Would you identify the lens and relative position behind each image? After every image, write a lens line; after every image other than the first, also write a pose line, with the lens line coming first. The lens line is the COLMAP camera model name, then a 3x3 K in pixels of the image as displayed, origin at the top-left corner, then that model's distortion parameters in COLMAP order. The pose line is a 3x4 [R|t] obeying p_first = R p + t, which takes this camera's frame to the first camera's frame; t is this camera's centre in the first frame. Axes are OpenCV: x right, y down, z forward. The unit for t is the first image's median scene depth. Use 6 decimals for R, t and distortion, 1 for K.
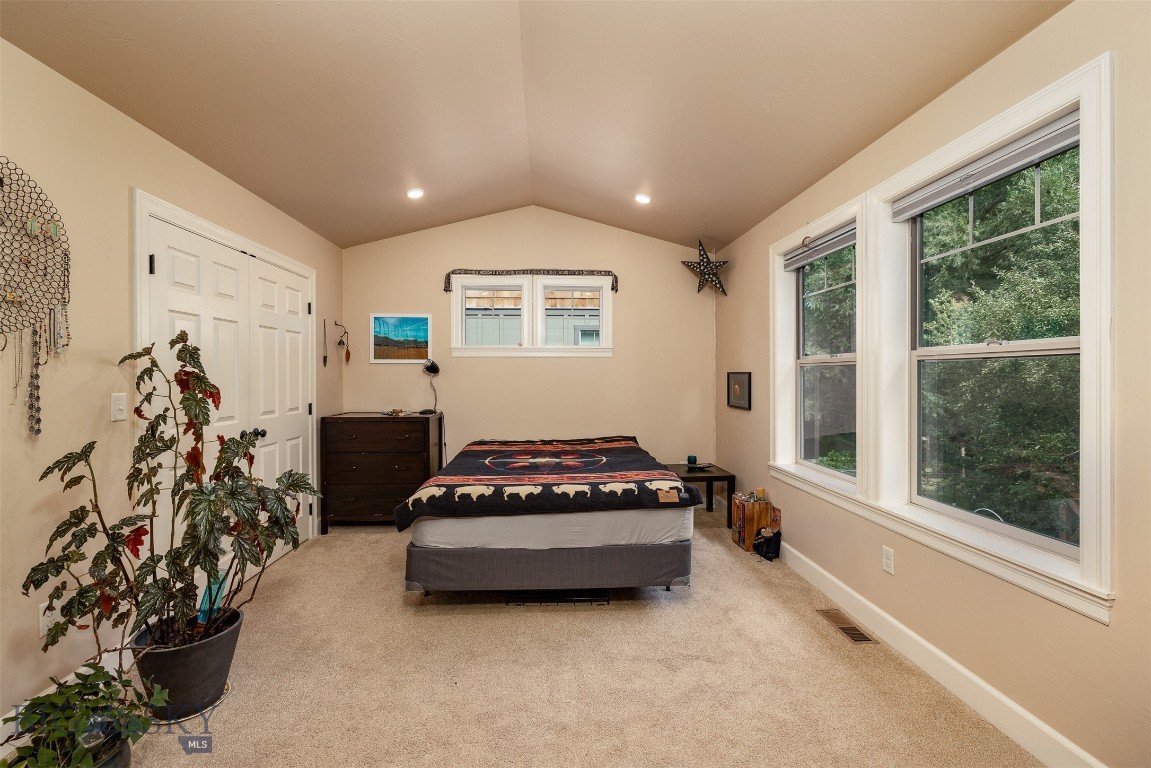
lens RADIAL K [[485.9, 0, 579.8], [0, 485.9, 382.2], [0, 0, 1]] dist [0.000513, -0.001074]
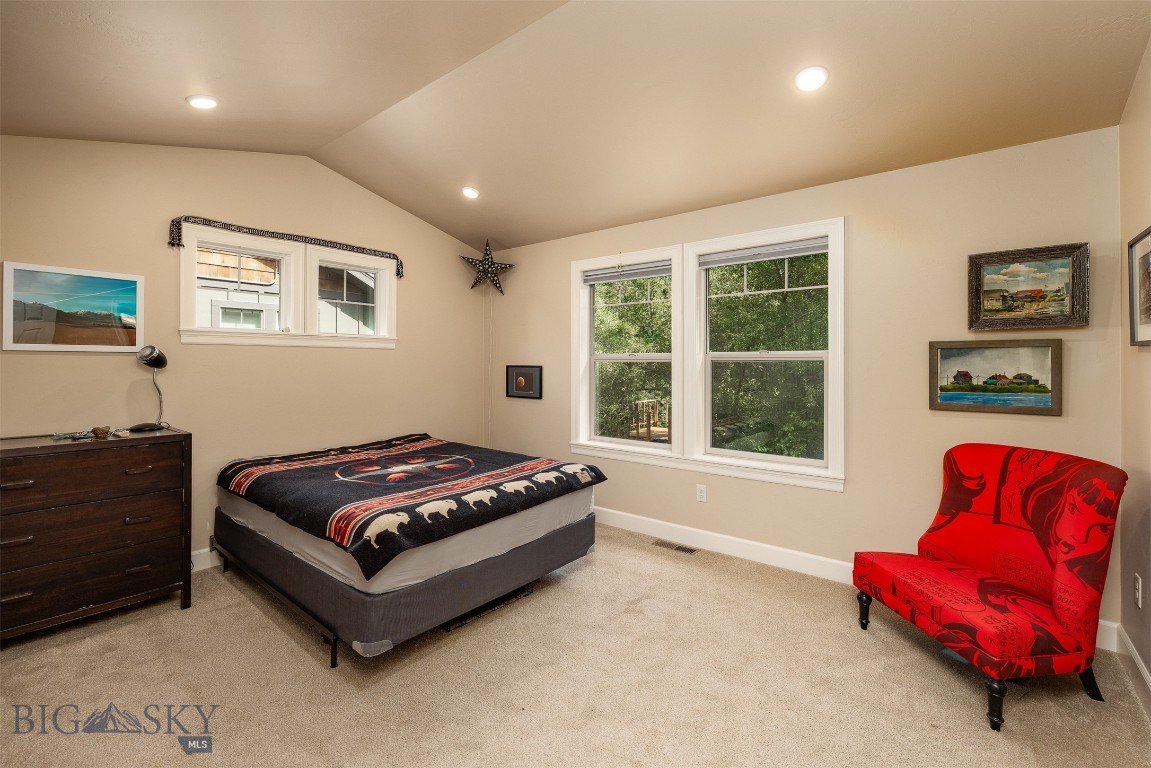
lens RADIAL K [[485.9, 0, 579.9], [0, 485.9, 372.5], [0, 0, 1]] dist [0.000513, -0.001074]
pose [[0.684366, -0.010045, 0.729070, -0.389168], [0.007878, 0.999949, 0.006381, -0.011117], [-0.729096, 0.001377, 0.684410, 0.133306]]
